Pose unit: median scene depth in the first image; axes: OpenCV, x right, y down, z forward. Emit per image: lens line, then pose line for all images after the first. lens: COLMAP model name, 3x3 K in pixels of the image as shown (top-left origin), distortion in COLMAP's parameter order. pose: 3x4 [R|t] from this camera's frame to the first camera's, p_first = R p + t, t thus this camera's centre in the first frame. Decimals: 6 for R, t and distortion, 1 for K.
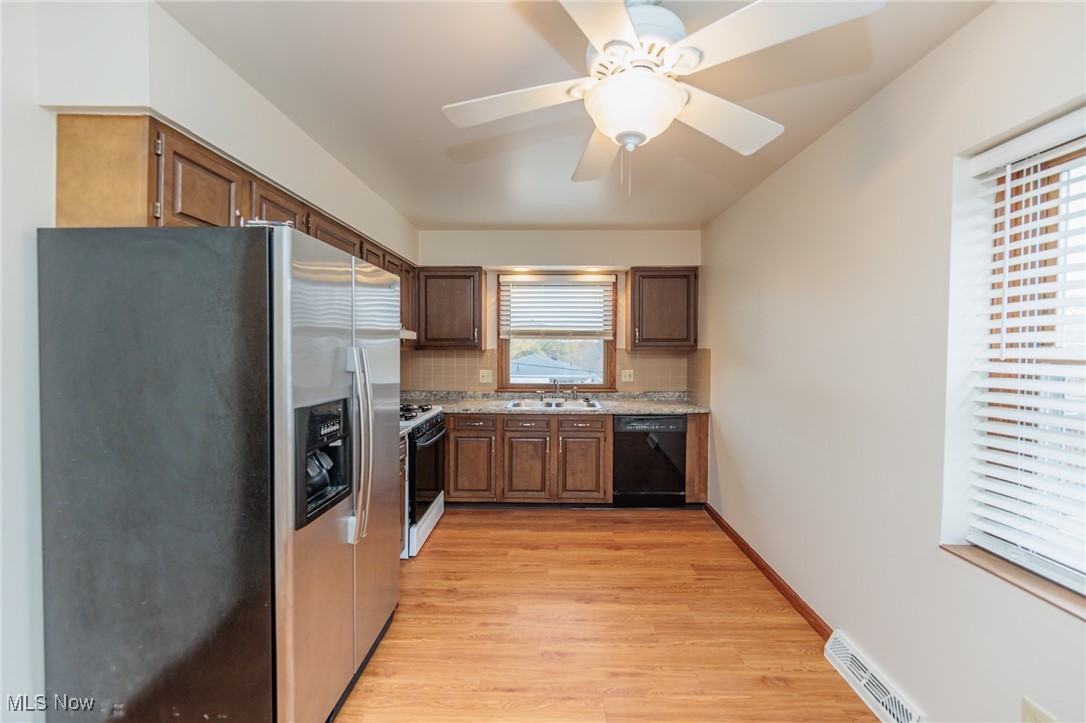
lens RADIAL K [[429.7, 0, 534.8], [0, 429.7, 358.6], [0, 0, 1]] dist [-0.002189, 0.000412]
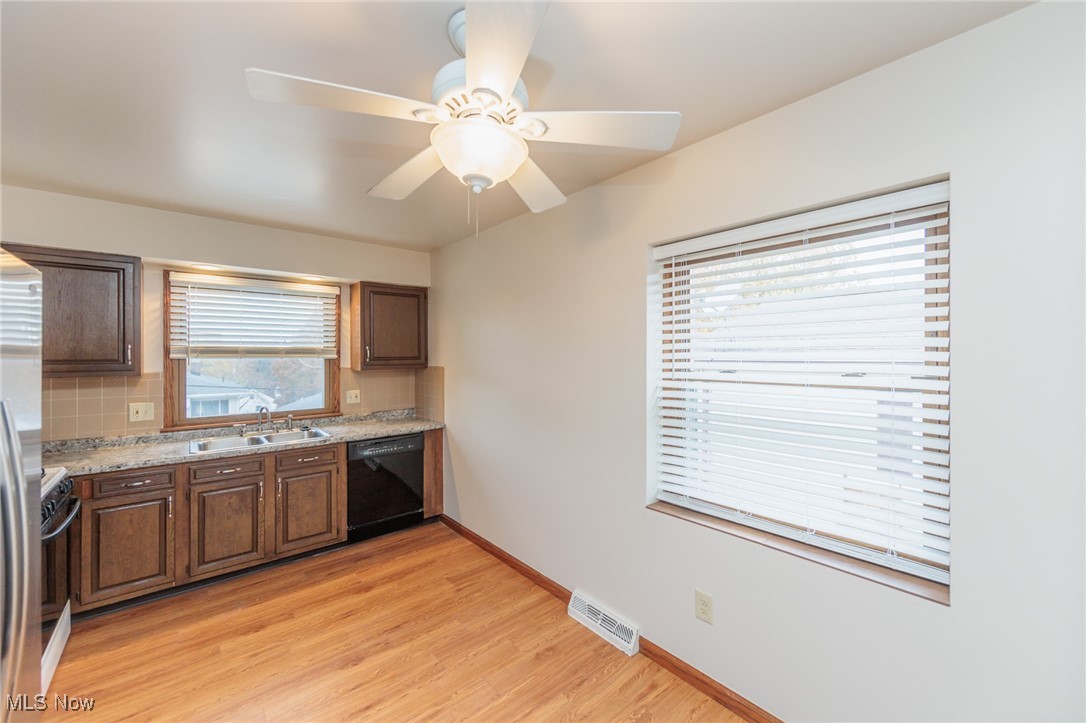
lens RADIAL K [[429.7, 0, 542.5], [0, 429.7, 357.8], [0, 0, 1]] dist [-0.002189, 0.000412]
pose [[0.747297, -0.011854, 0.664385, -0.116654], [0.027888, 0.999519, -0.013534, -0.025103], [-0.663905, 0.028642, 0.747268, 0.049674]]
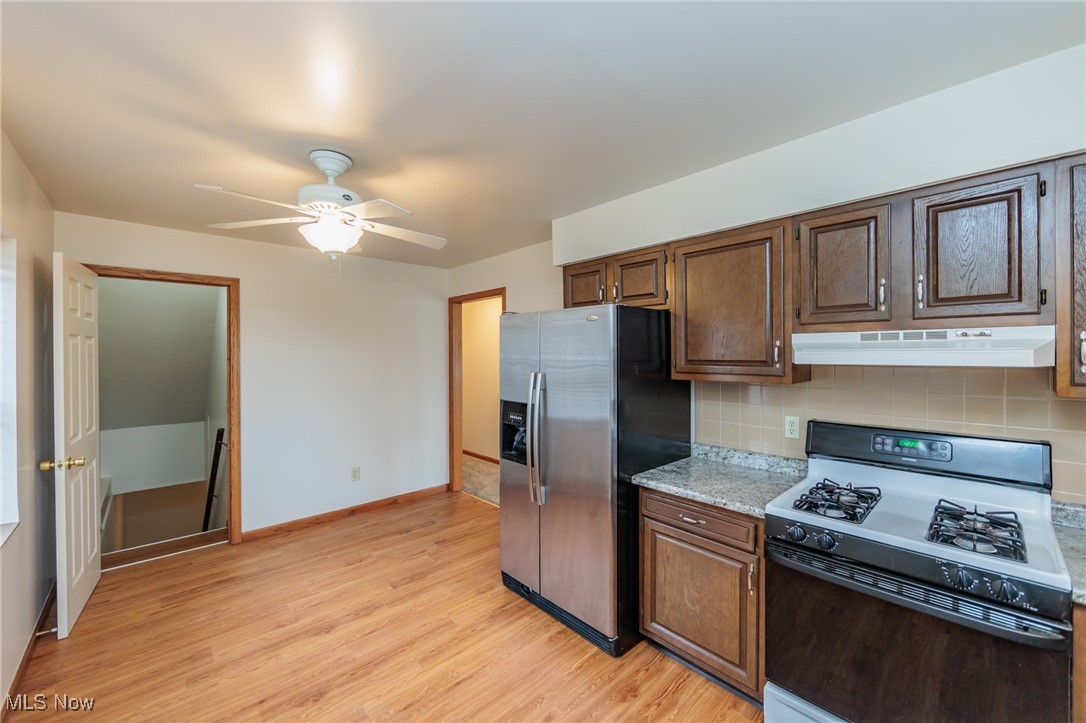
lens RADIAL K [[429.7, 0, 545.2], [0, 429.7, 354.5], [0, 0, 1]] dist [-0.002189, 0.000412]
pose [[-0.701896, -0.002634, -0.712274, 0.310931], [-0.022325, 0.999583, 0.018303, -0.057839], [0.711929, 0.028749, -0.701663, 1.021971]]
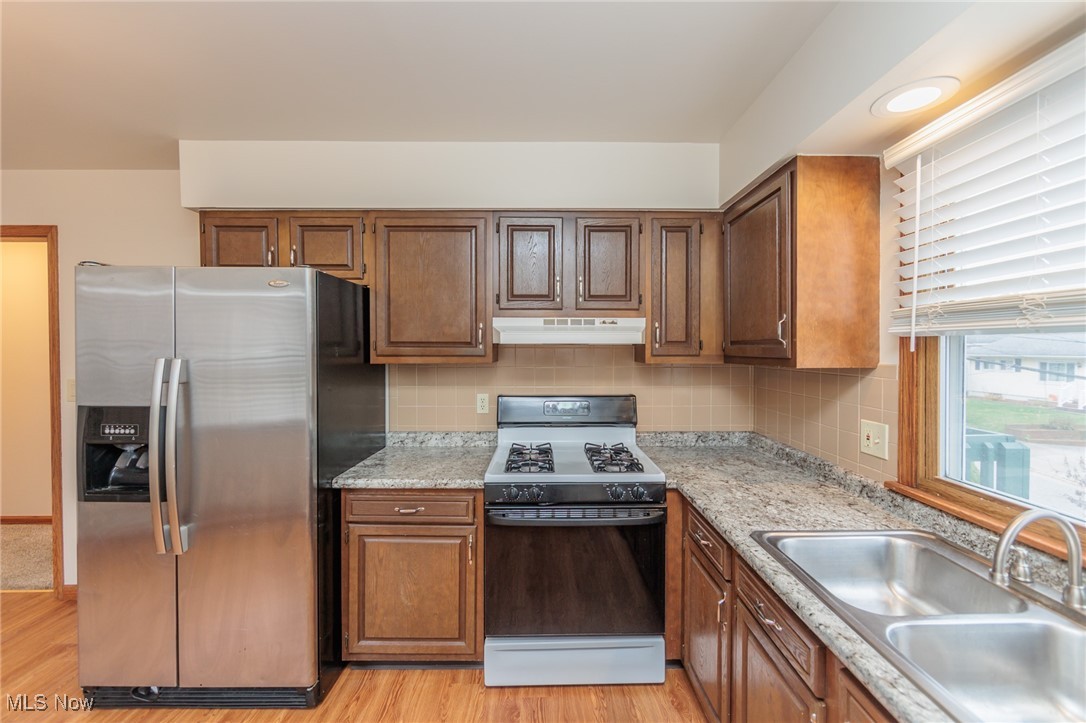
lens RADIAL K [[429.7, 0, 549.3], [0, 429.7, 352.6], [0, 0, 1]] dist [-0.002189, 0.000412]
pose [[0.055866, 0.004973, -0.998426, 0.310181], [-0.029855, 0.999549, 0.003308, -0.034284], [0.997992, 0.029623, 0.055989, 0.900097]]
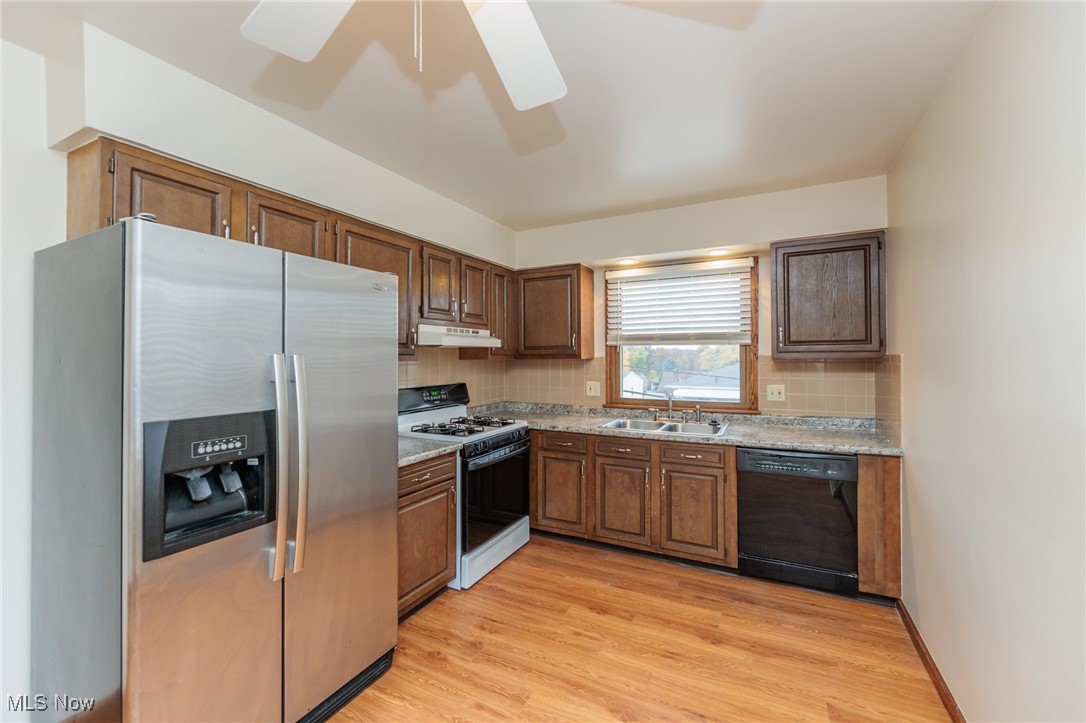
lens RADIAL K [[429.7, 0, 541.8], [0, 429.7, 358.0], [0, 0, 1]] dist [-0.002189, 0.000412]
pose [[0.902306, -0.007510, -0.431031, 0.216676], [-0.003684, 0.999677, -0.025130, 0.000988], [0.431081, 0.024262, 0.901987, 0.215287]]
